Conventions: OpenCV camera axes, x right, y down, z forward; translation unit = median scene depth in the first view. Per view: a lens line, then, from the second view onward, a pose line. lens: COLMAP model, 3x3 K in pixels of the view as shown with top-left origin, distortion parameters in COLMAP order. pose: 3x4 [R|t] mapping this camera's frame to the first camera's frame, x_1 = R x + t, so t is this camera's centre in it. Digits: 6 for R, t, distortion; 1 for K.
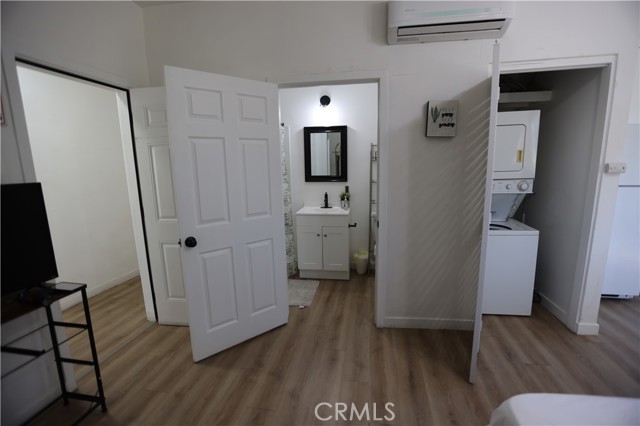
lens RADIAL K [[290.4, 0, 321.5], [0, 290.4, 208.6], [0, 0, 1]] dist [-0.034274, 0.006395]
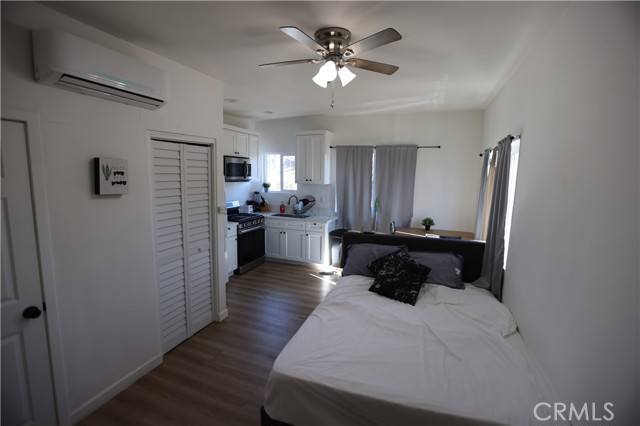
lens RADIAL K [[290.4, 0, 320.7], [0, 290.4, 209.7], [0, 0, 1]] dist [-0.034274, 0.006395]
pose [[0.208038, -0.096166, 0.973382, -0.354461], [0.142226, 0.987553, 0.067168, -0.143365], [-0.967725, 0.124466, 0.219126, 0.091926]]
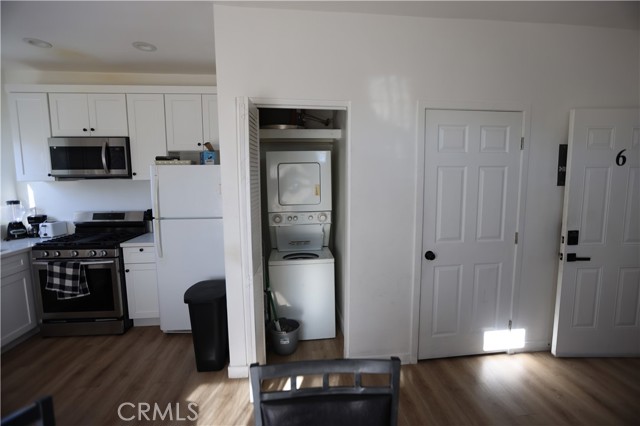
lens RADIAL K [[312.8, 0, 341.4], [0, 312.8, 206.1], [0, 0, 1]] dist [-0.004970, 0.002932]
pose [[0.963566, -0.017914, 0.266869, 2.332973], [0.034625, 0.997713, -0.058047, -0.053411], [-0.265219, 0.065172, 0.961983, -0.473415]]
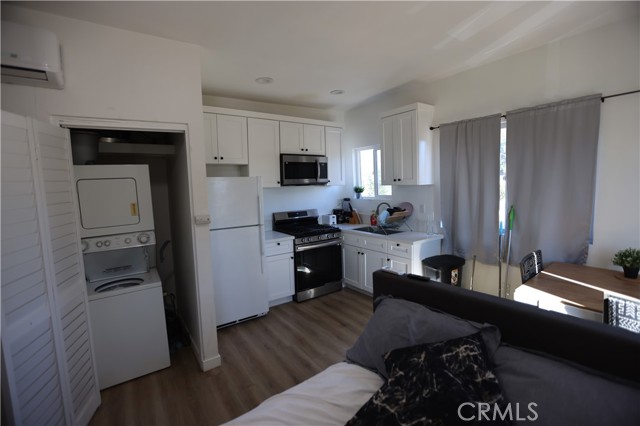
lens RADIAL K [[290.4, 0, 322.3], [0, 290.4, 207.6], [0, 0, 1]] dist [-0.034274, 0.006395]
pose [[0.708906, -0.056002, 0.703076, 0.470055], [0.130371, 0.990070, -0.052590, -0.054177], [-0.693149, 0.128942, 0.709167, -0.156516]]
